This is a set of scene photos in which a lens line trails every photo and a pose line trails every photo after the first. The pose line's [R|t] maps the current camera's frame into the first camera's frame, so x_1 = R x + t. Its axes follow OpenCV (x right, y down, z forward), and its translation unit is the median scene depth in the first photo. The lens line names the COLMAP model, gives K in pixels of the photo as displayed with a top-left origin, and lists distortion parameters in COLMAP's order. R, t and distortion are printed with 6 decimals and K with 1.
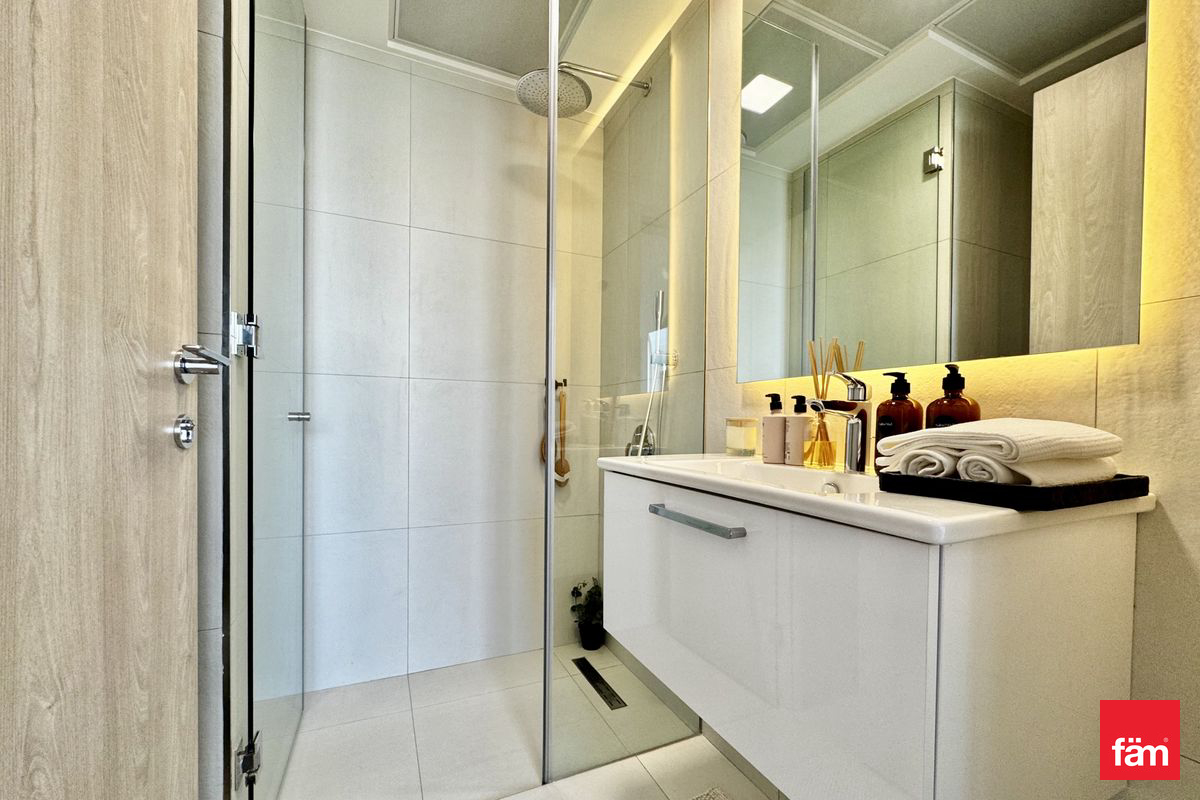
lens RADIAL K [[496.4, 0, 587.3], [0, 496.4, 402.4], [0, 0, 1]] dist [0.000952, 0.000642]
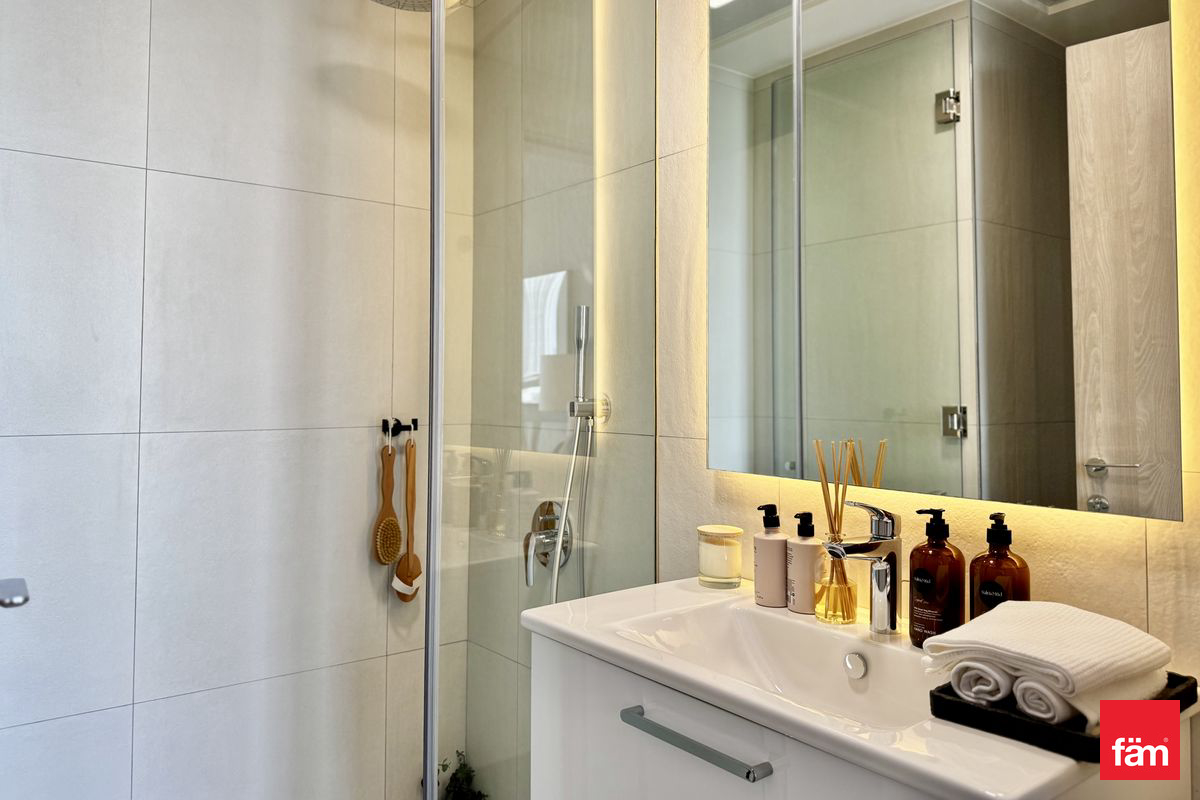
lens RADIAL K [[851.6, 0, 599.1], [0, 851.6, 350.1], [0, 0, 1]] dist [0.043294, -0.055956]
pose [[0.975542, 0.003012, 0.219792, -0.099306], [0.008776, 0.998575, -0.052636, -0.135378], [-0.219637, 0.053278, 0.974126, -0.112106]]
